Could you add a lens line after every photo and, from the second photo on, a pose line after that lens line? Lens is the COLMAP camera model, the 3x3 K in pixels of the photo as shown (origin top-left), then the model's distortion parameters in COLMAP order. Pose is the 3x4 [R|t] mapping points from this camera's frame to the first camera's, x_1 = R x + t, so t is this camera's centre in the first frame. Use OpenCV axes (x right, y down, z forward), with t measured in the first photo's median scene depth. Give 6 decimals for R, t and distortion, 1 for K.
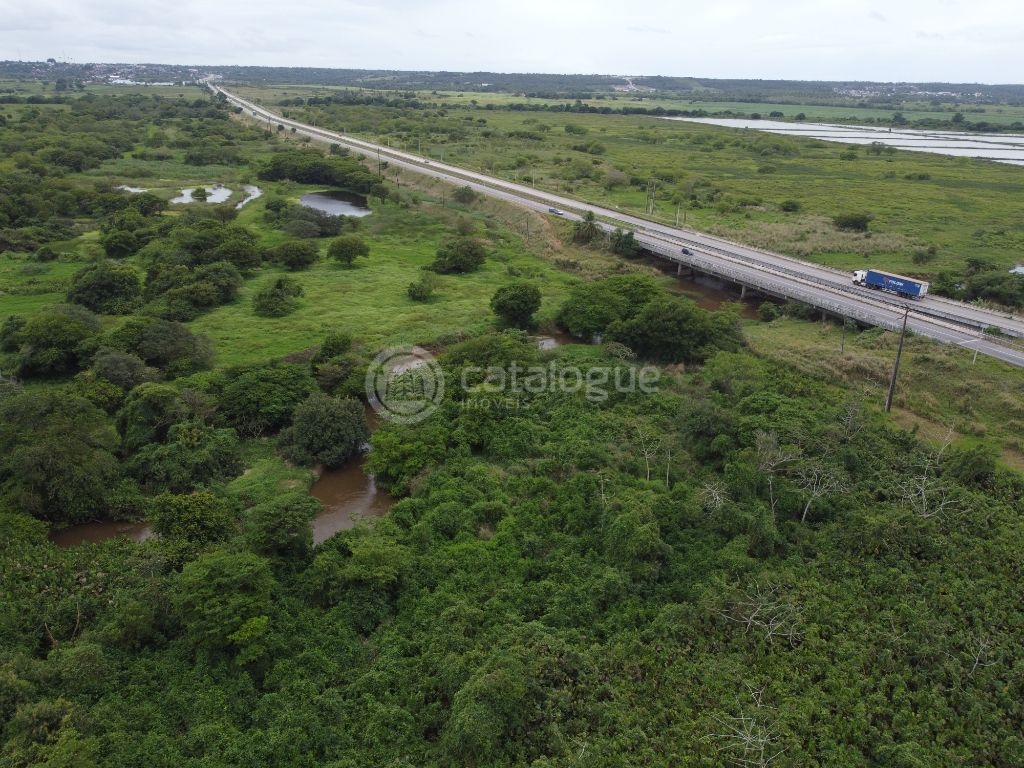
lens RADIAL K [[777.2, 0, 508.4], [0, 777.2, 383.1], [0, 0, 1]] dist [0.001775, -0.009353]
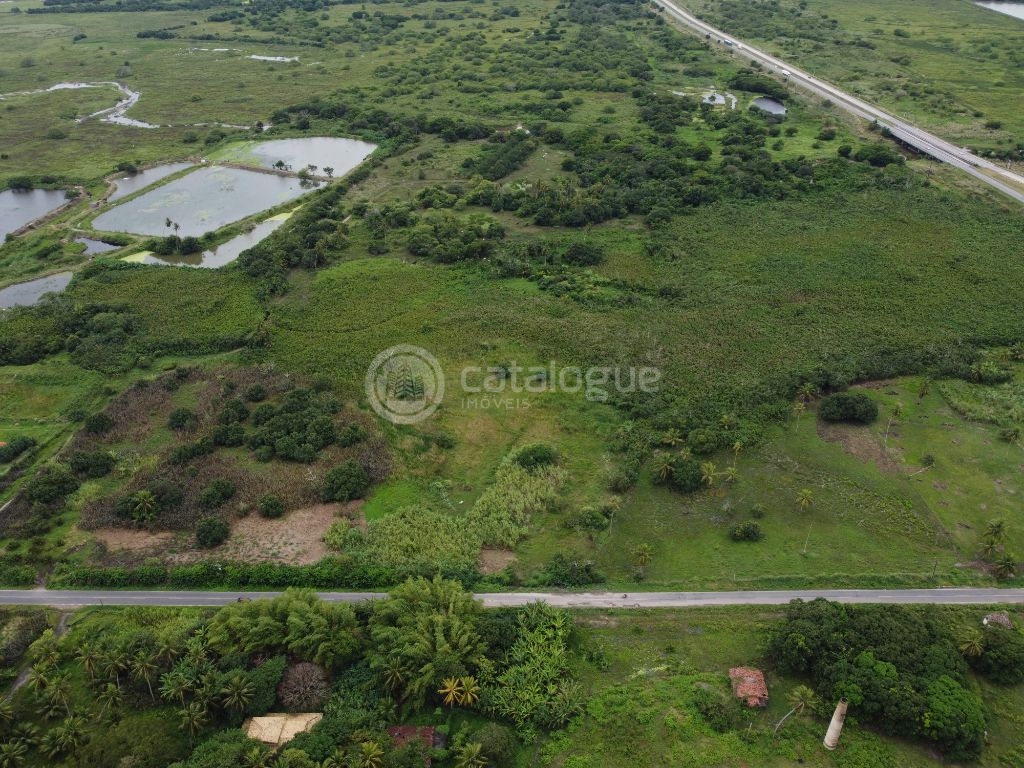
lens RADIAL K [[777.2, 0, 508.4], [0, 777.2, 383.1], [0, 0, 1]] dist [0.001775, -0.009353]
pose [[0.931678, 0.155128, -0.328499, -0.061705], [-0.088786, 0.974055, 0.208169, 0.229231], [0.352269, -0.164780, 0.921279, -2.077776]]
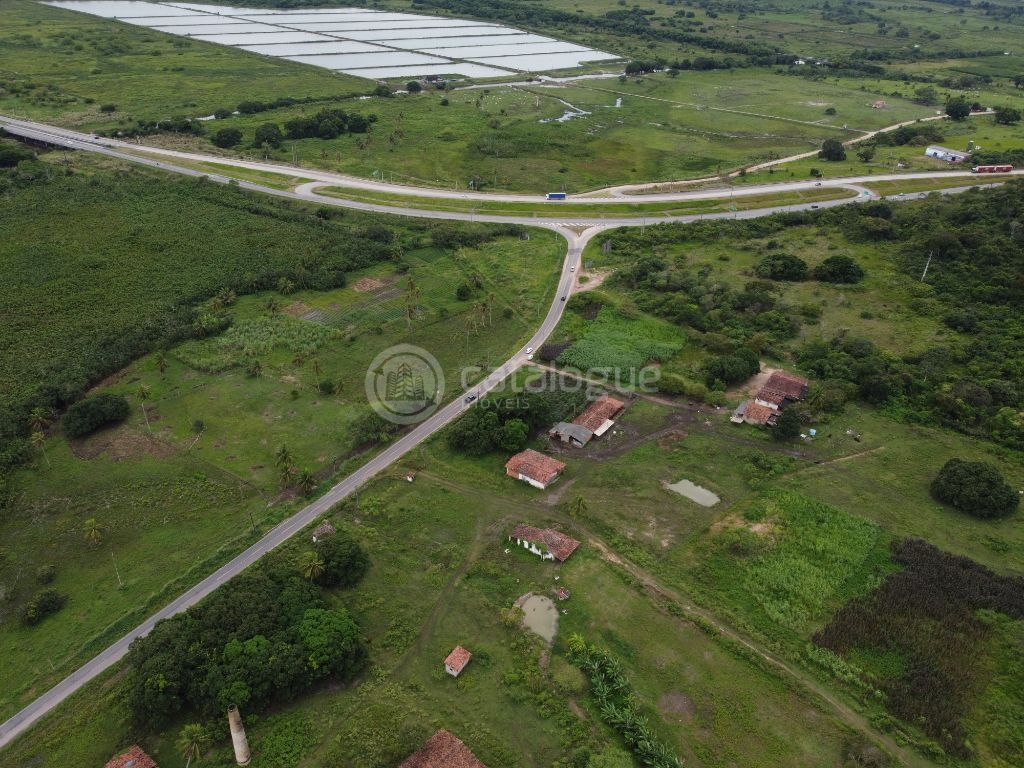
lens RADIAL K [[777.2, 0, 508.4], [0, 777.2, 383.1], [0, 0, 1]] dist [0.001775, -0.009353]
pose [[0.813983, -0.295368, 0.500190, -0.019583], [0.192778, 0.949632, 0.247053, 0.277382], [-0.547968, -0.104671, 0.829925, -1.969840]]
